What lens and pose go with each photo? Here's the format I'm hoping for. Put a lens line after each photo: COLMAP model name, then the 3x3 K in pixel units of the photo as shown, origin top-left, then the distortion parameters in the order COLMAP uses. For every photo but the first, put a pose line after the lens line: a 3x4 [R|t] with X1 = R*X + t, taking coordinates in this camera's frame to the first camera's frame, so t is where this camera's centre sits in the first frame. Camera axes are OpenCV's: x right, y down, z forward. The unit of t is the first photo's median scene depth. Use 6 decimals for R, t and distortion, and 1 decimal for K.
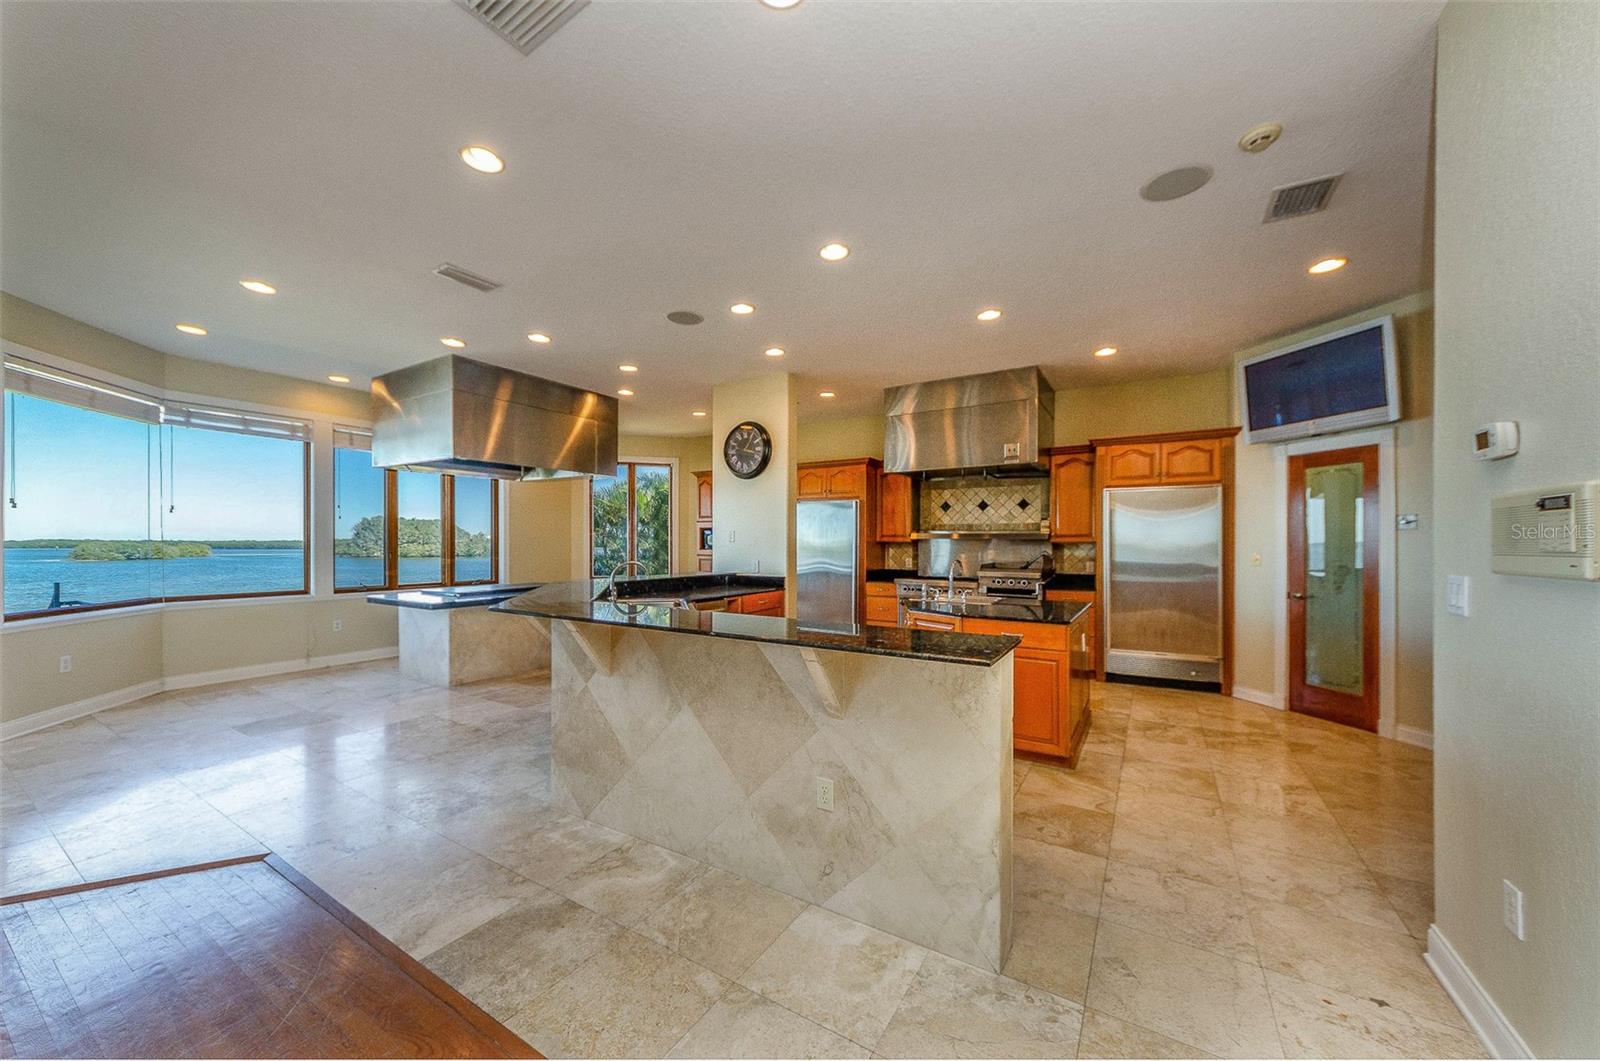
lens RADIAL K [[582.1, 0, 803.6], [0, 582.1, 553.2], [0, 0, 1]] dist [-0.002572, -0.000288]
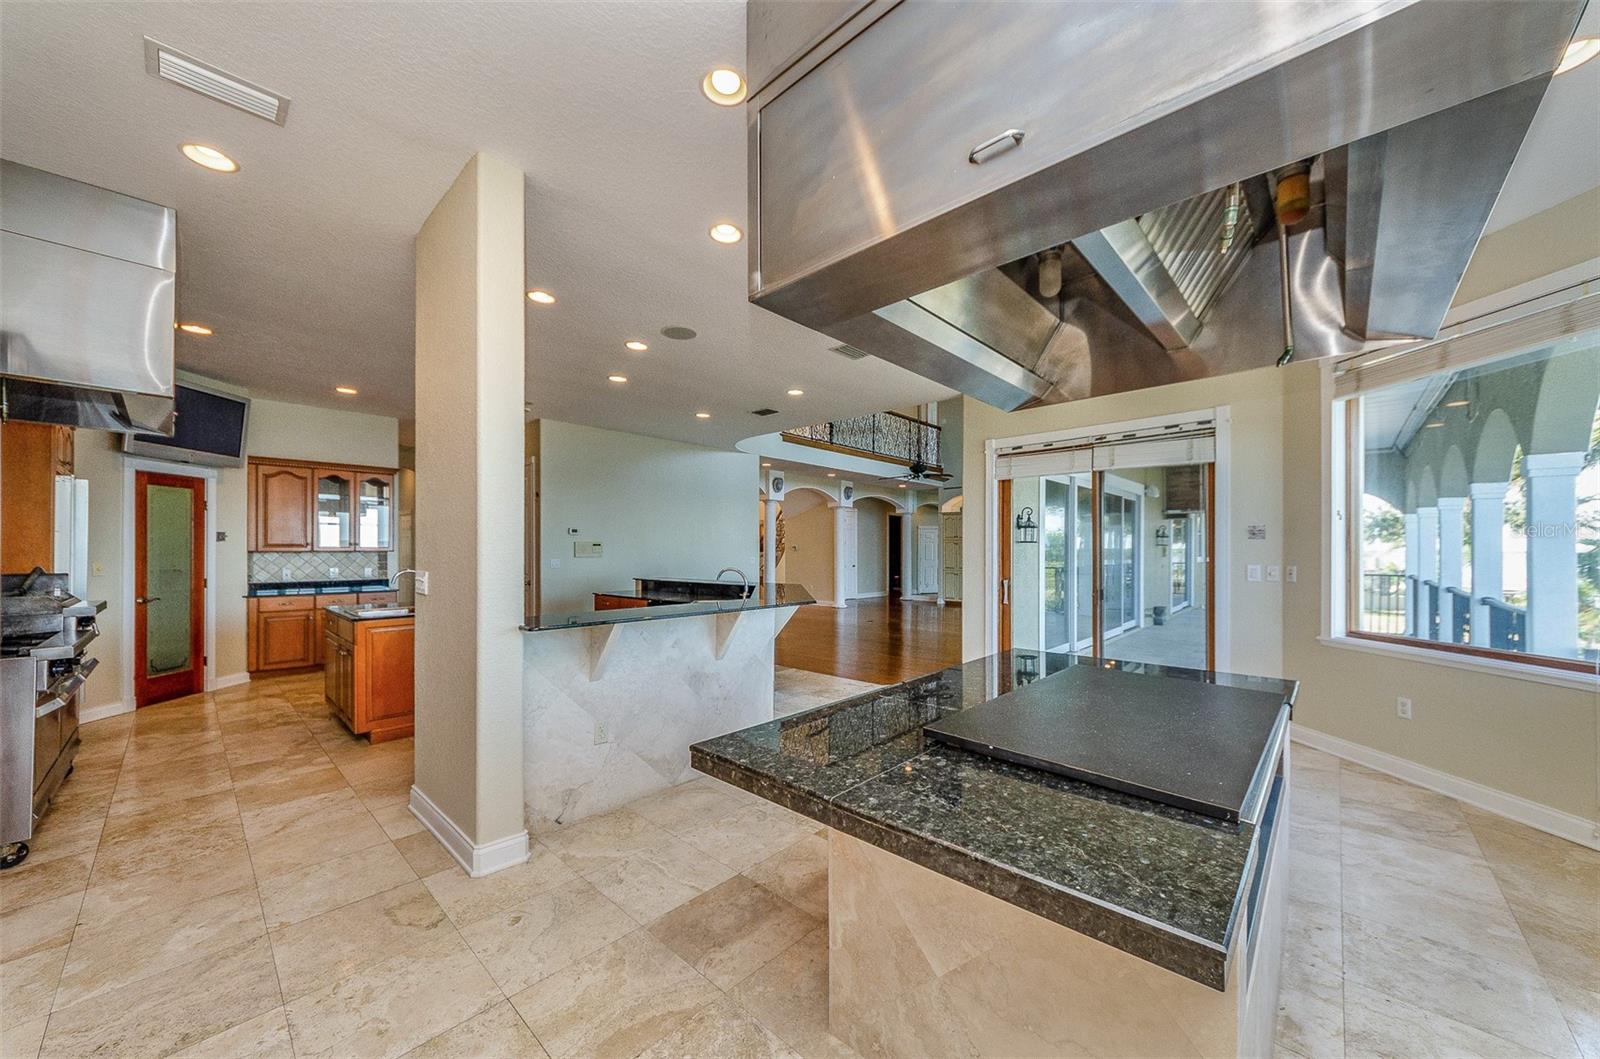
lens RADIAL K [[582.1, 0, 803.6], [0, 582.1, 552.2], [0, 0, 1]] dist [-0.002572, -0.000288]
pose [[-0.973251, -0.001760, 0.229737, -0.501693], [0.001437, 0.999904, 0.013750, -0.026914], [-0.229739, 0.013712, -0.973156, 1.498327]]
